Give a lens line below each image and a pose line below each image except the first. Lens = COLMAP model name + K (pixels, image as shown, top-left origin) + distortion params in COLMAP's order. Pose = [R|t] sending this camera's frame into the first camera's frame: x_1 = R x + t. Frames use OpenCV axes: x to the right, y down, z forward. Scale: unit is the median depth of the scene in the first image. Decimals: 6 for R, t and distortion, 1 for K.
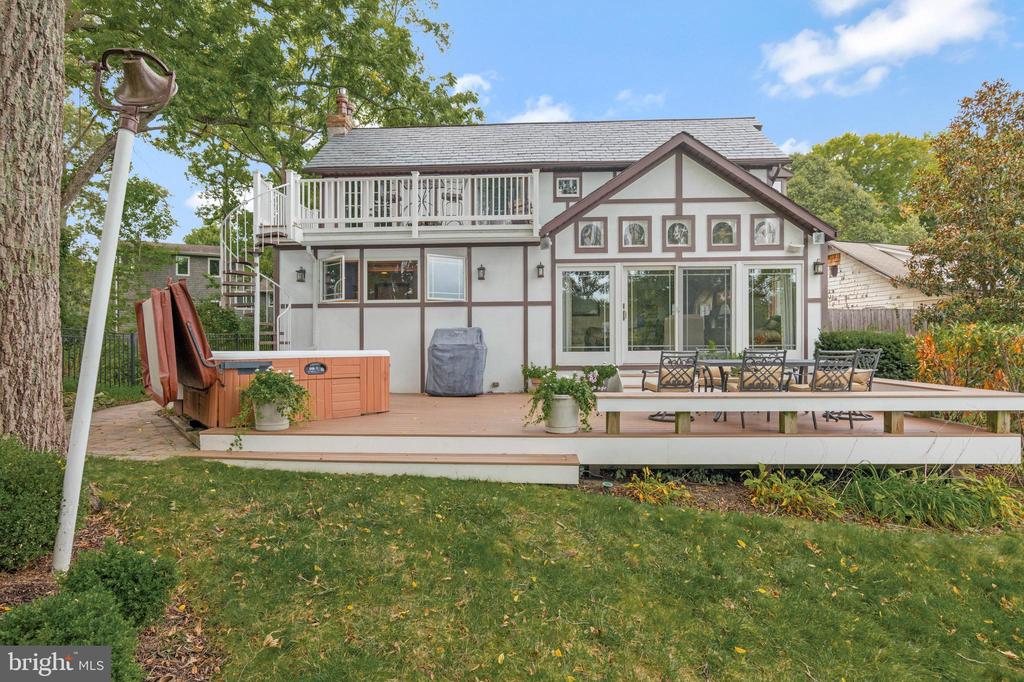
lens RADIAL K [[477.7, 0, 504.7], [0, 477.7, 344.2], [0, 0, 1]] dist [-0.018327, 0.000902]
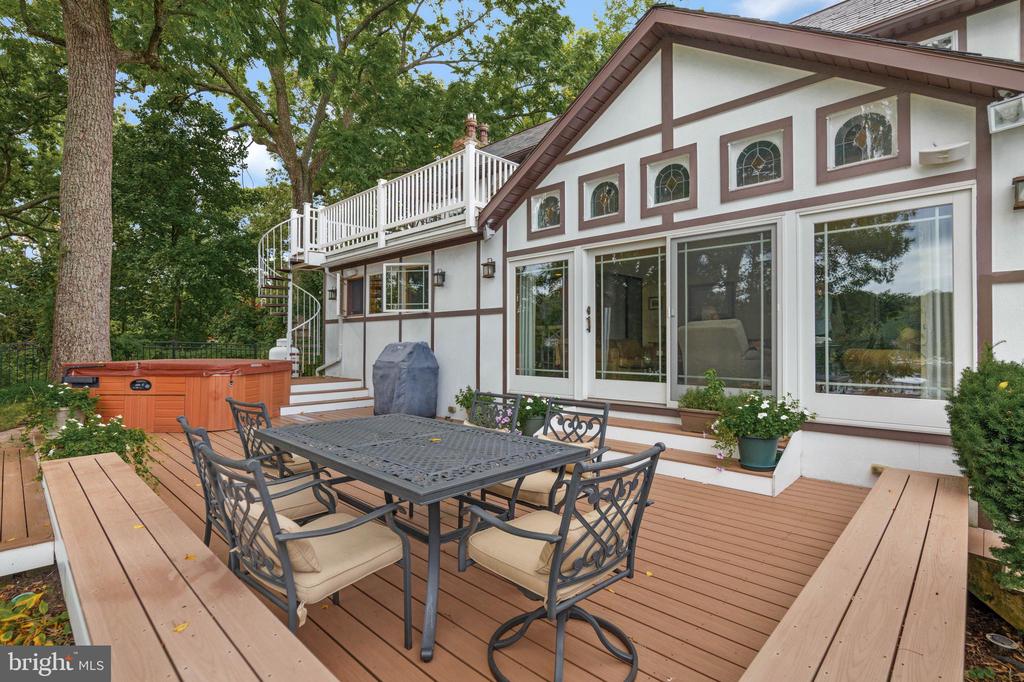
lens RADIAL K [[485.6, 0, 515.7], [0, 485.6, 340.7], [0, 0, 1]] dist [-0.025967, 0.008924]
pose [[0.733112, 0.006039, -0.680081, 0.635775], [-0.006642, 0.999976, 0.001719, -0.038651], [0.680075, 0.003256, 0.733135, 0.443598]]
